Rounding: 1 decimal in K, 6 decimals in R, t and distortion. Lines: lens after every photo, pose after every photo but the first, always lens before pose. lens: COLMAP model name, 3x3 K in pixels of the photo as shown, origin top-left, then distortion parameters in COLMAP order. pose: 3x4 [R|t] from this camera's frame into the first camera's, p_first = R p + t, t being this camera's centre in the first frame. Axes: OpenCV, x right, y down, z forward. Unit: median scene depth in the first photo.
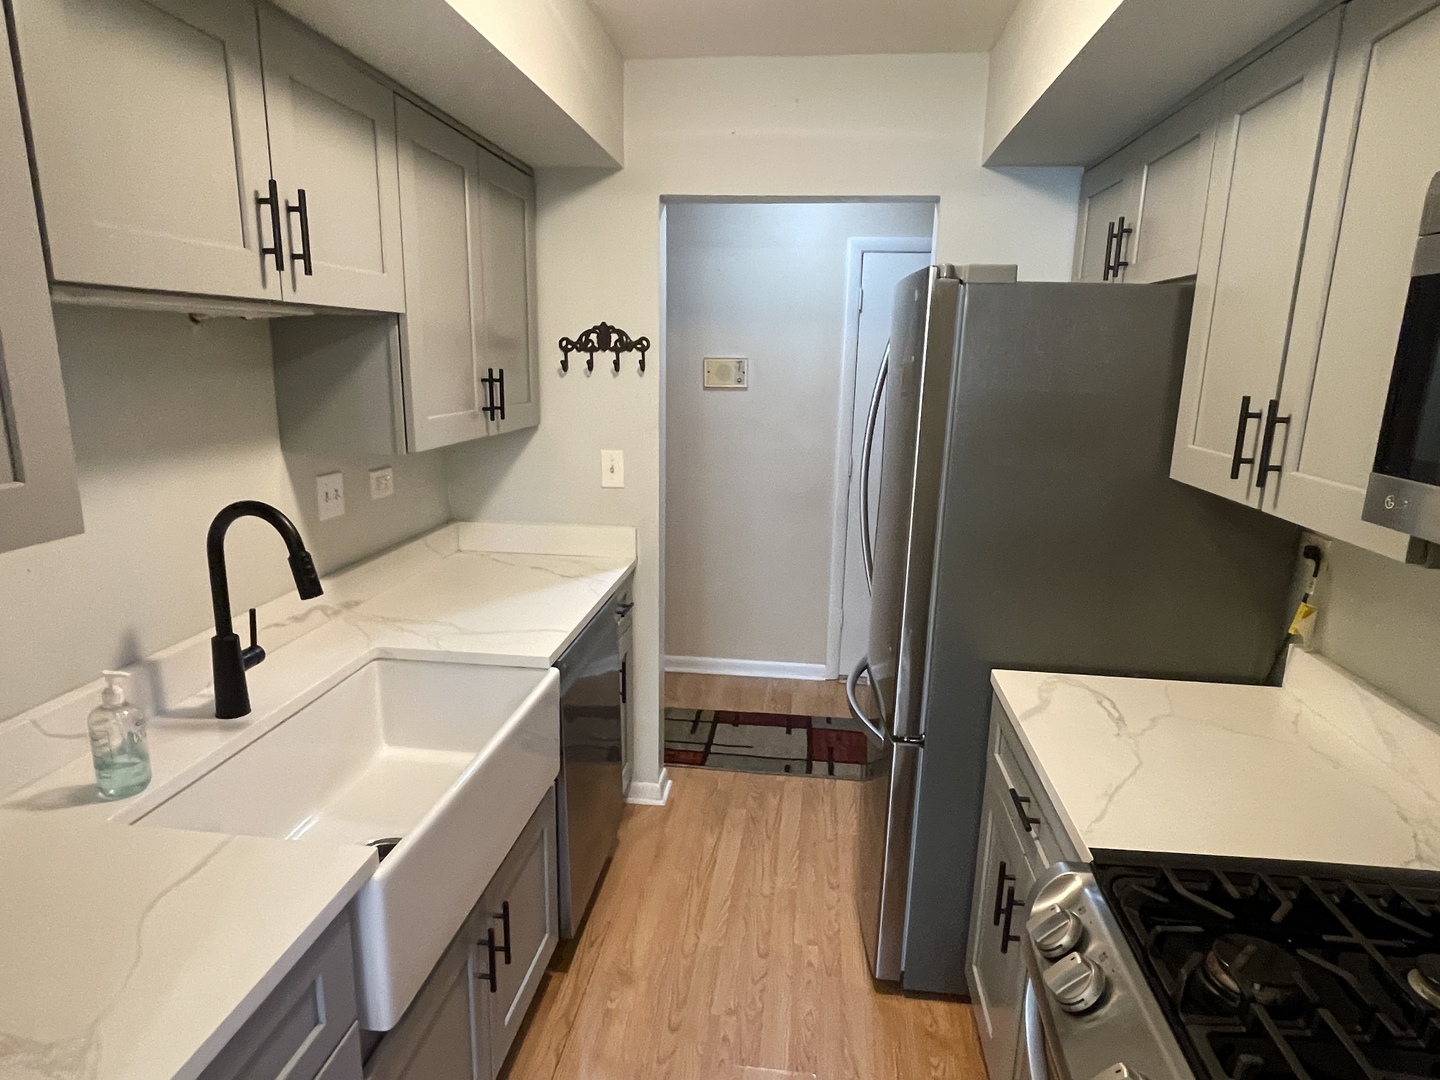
lens RADIAL K [[861.6, 0, 713.7], [0, 861.6, 558.6], [0, 0, 1]] dist [0.002483, 0.000218]
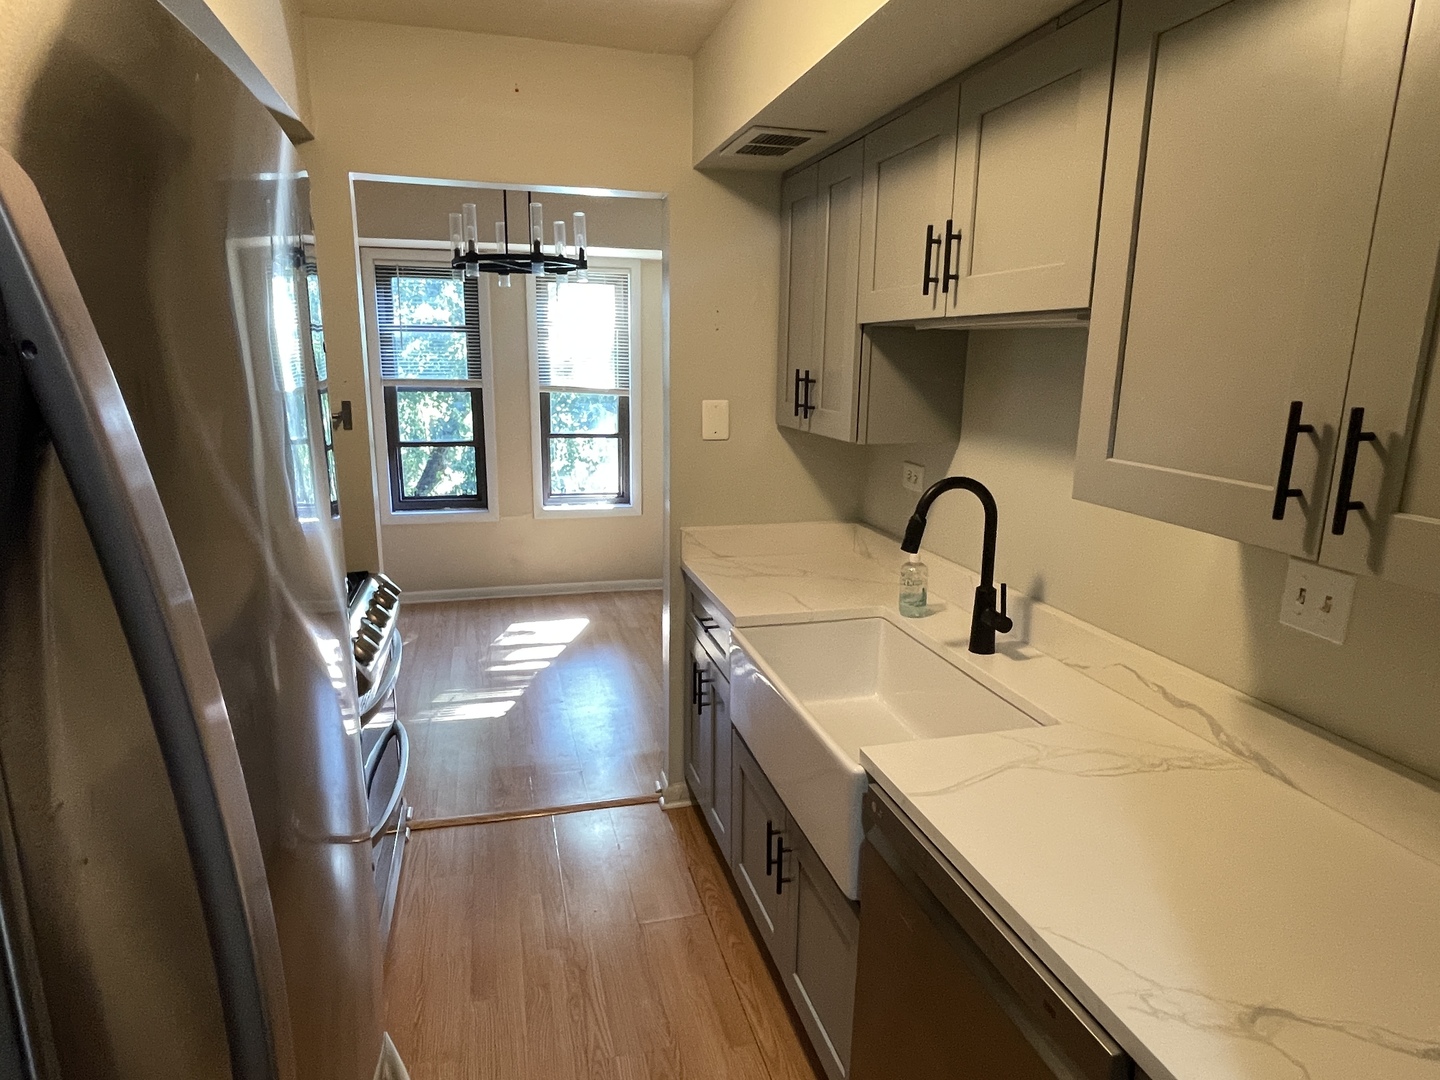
lens RADIAL K [[840.4, 0, 720.0], [0, 840.4, 540.0], [0, 0, 1]] dist [0.001112, -0.000201]
pose [[-0.924803, 0.051679, -0.376919, 0.234889], [-0.119400, 0.901248, 0.416527, -0.417970], [0.361223, 0.430210, -0.827307, 1.779556]]
